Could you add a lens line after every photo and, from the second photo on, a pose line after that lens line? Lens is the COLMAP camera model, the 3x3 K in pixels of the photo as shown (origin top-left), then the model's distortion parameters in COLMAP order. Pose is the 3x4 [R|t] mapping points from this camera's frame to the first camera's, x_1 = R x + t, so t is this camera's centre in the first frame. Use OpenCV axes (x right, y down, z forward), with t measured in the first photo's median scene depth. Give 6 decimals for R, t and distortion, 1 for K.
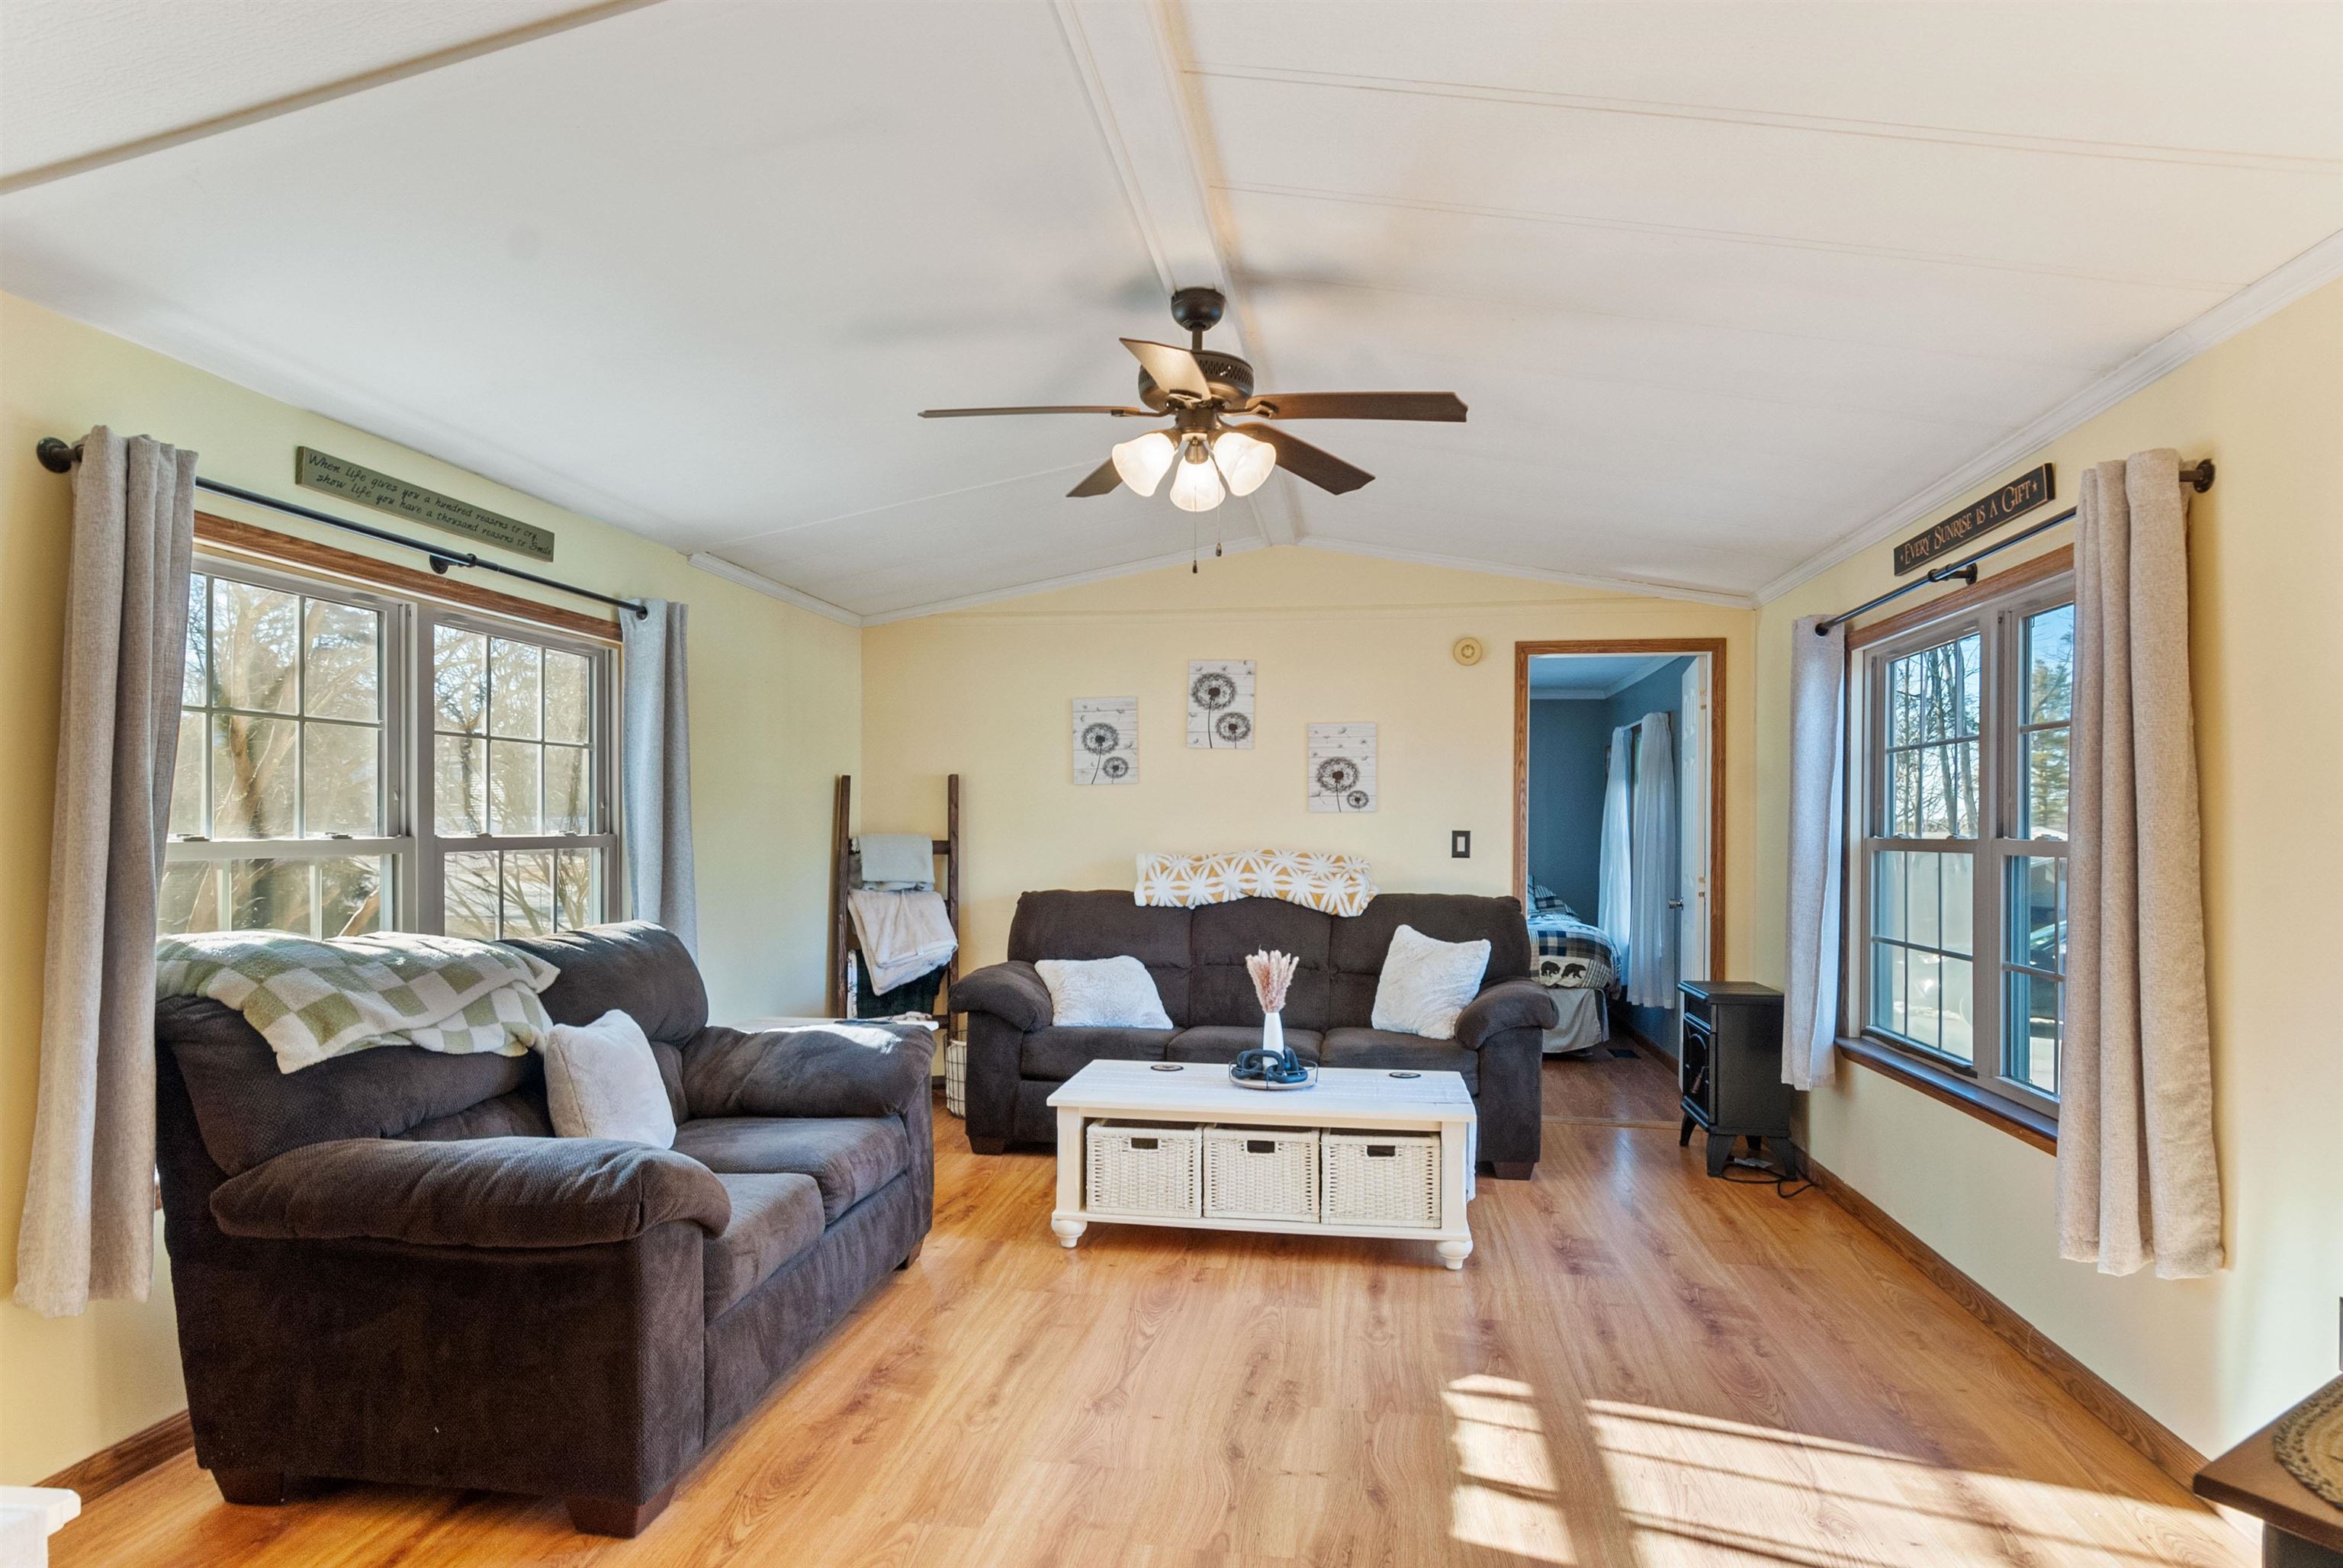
lens RADIAL K [[1241.3, 0, 1177.8], [0, 1241.3, 816.6], [0, 0, 1]] dist [0.000558, 0.000296]
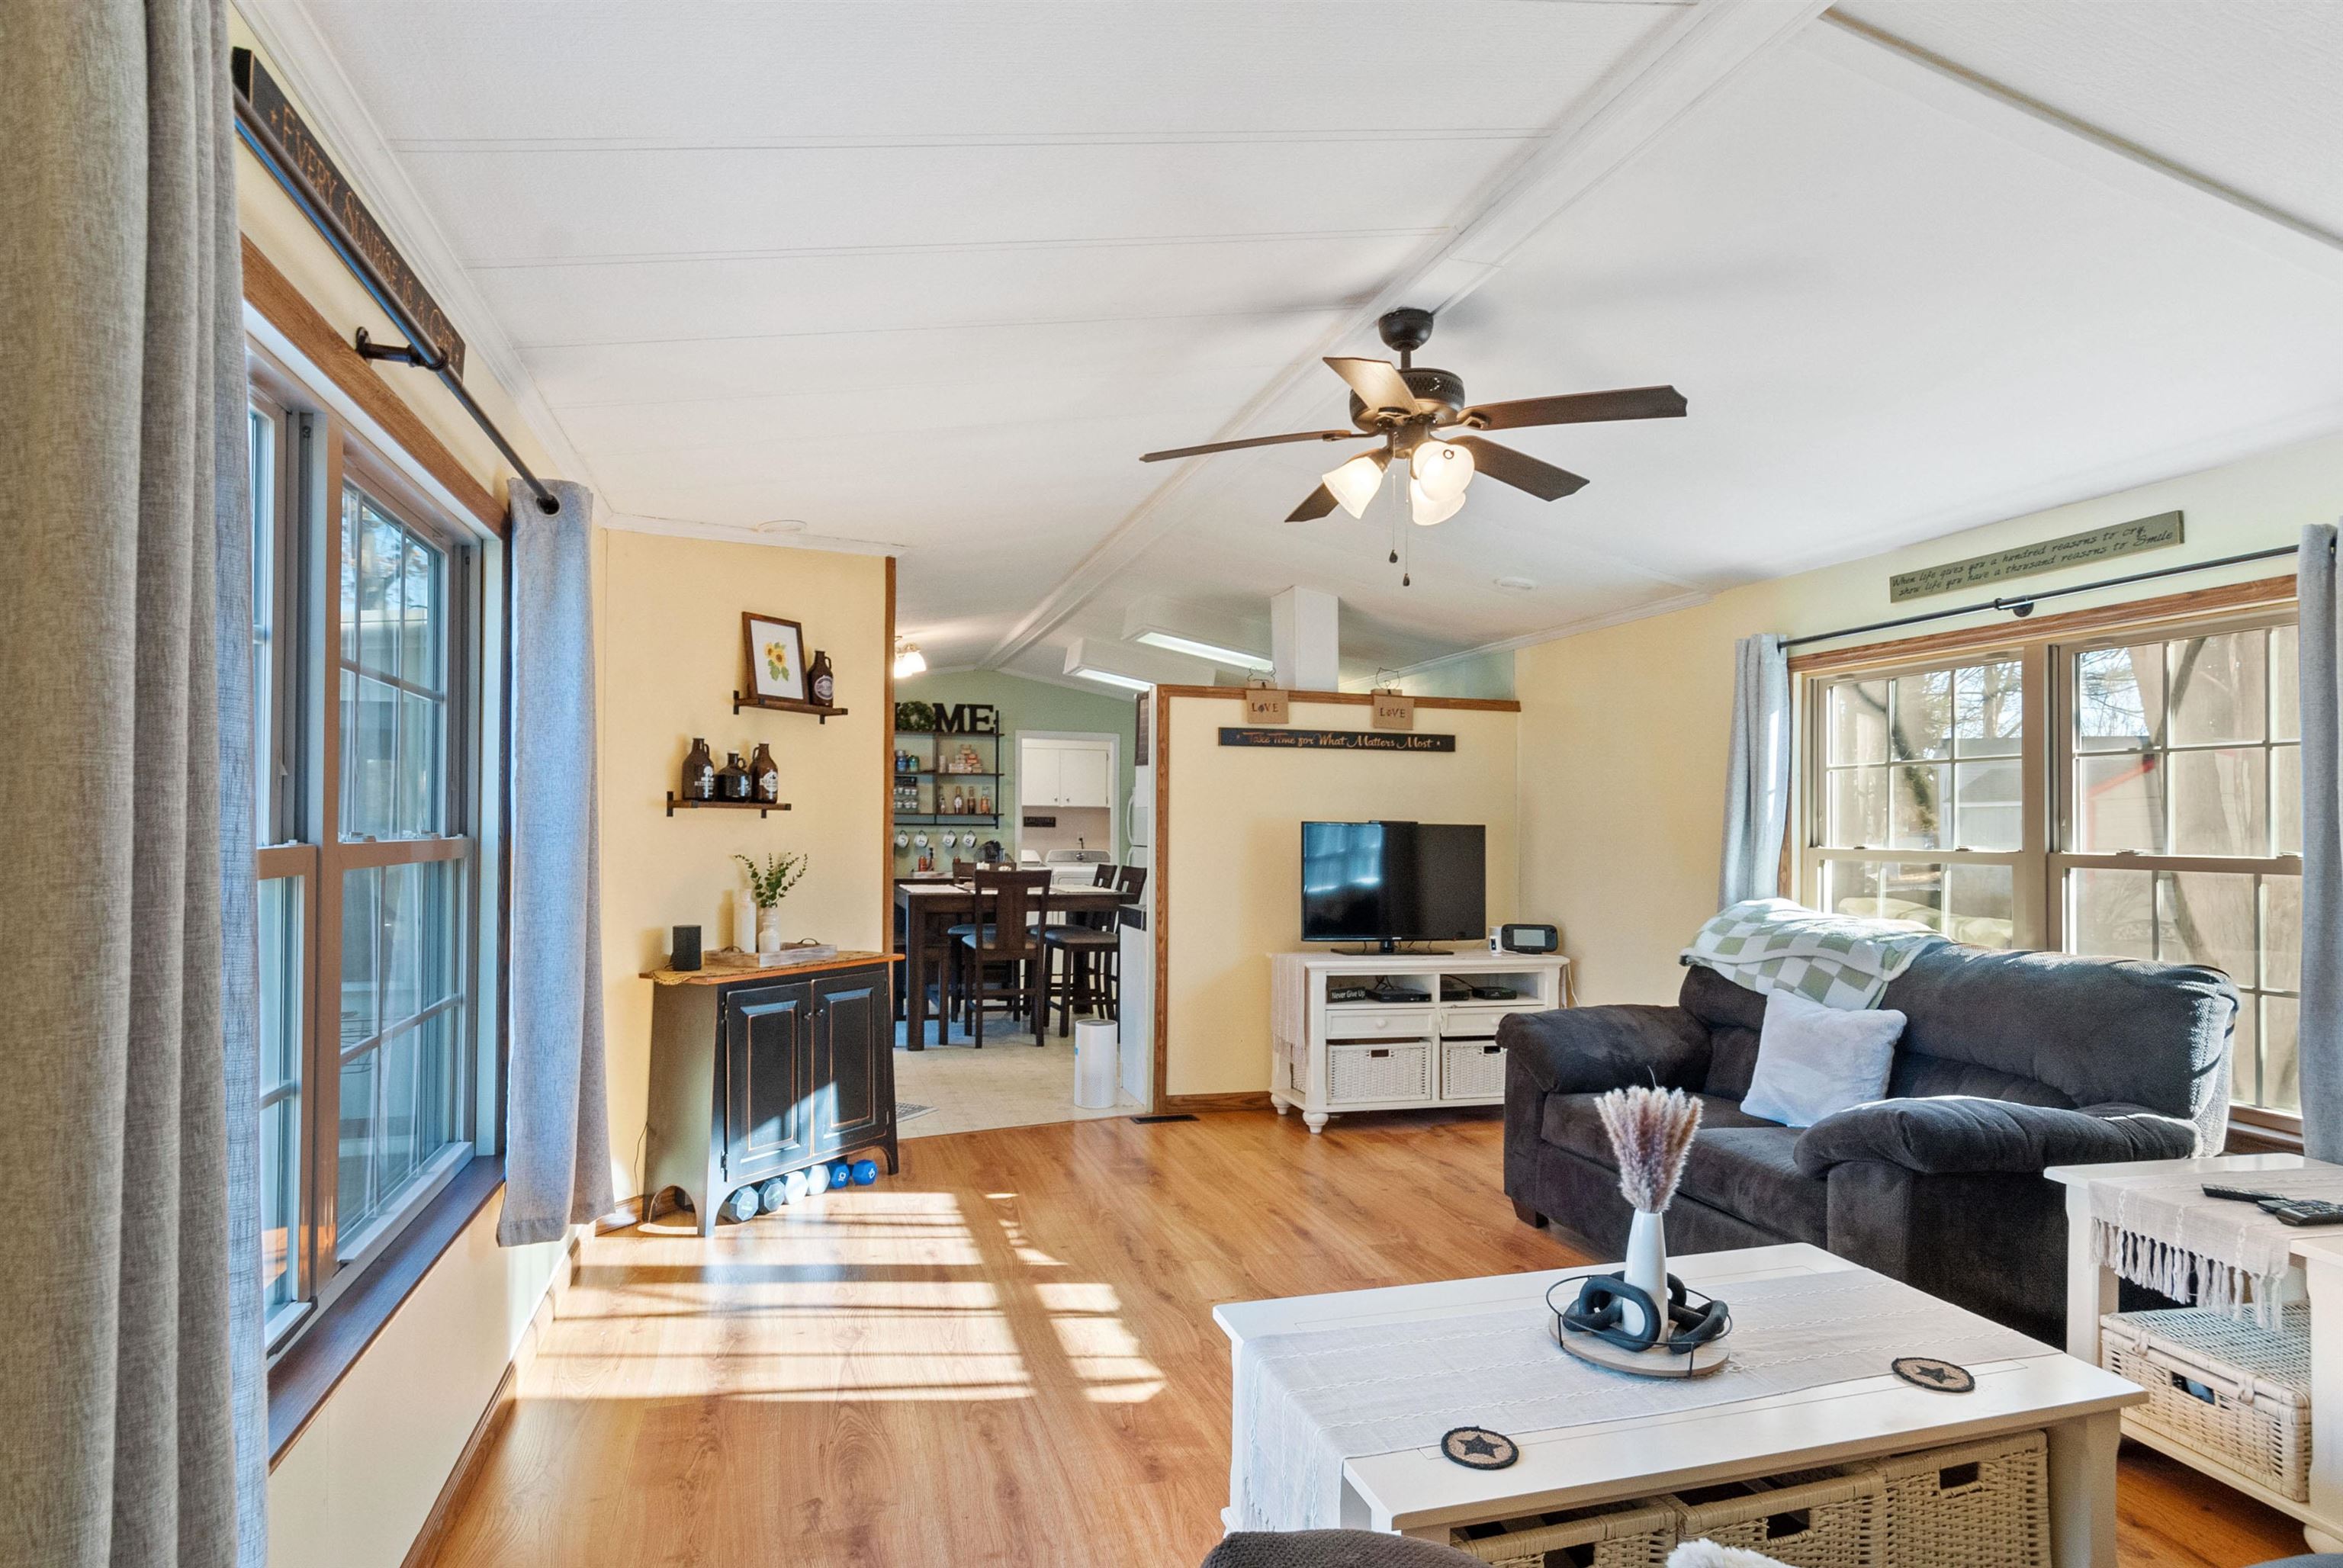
lens RADIAL K [[1241.3, 0, 1177.8], [0, 1241.3, 816.6], [0, 0, 1]] dist [0.000558, 0.000296]
pose [[-0.898999, -0.022291, -0.437382, 0.671739], [-0.017331, 0.999732, -0.015328, 0.016029], [0.437607, -0.006199, -0.899145, 1.962028]]
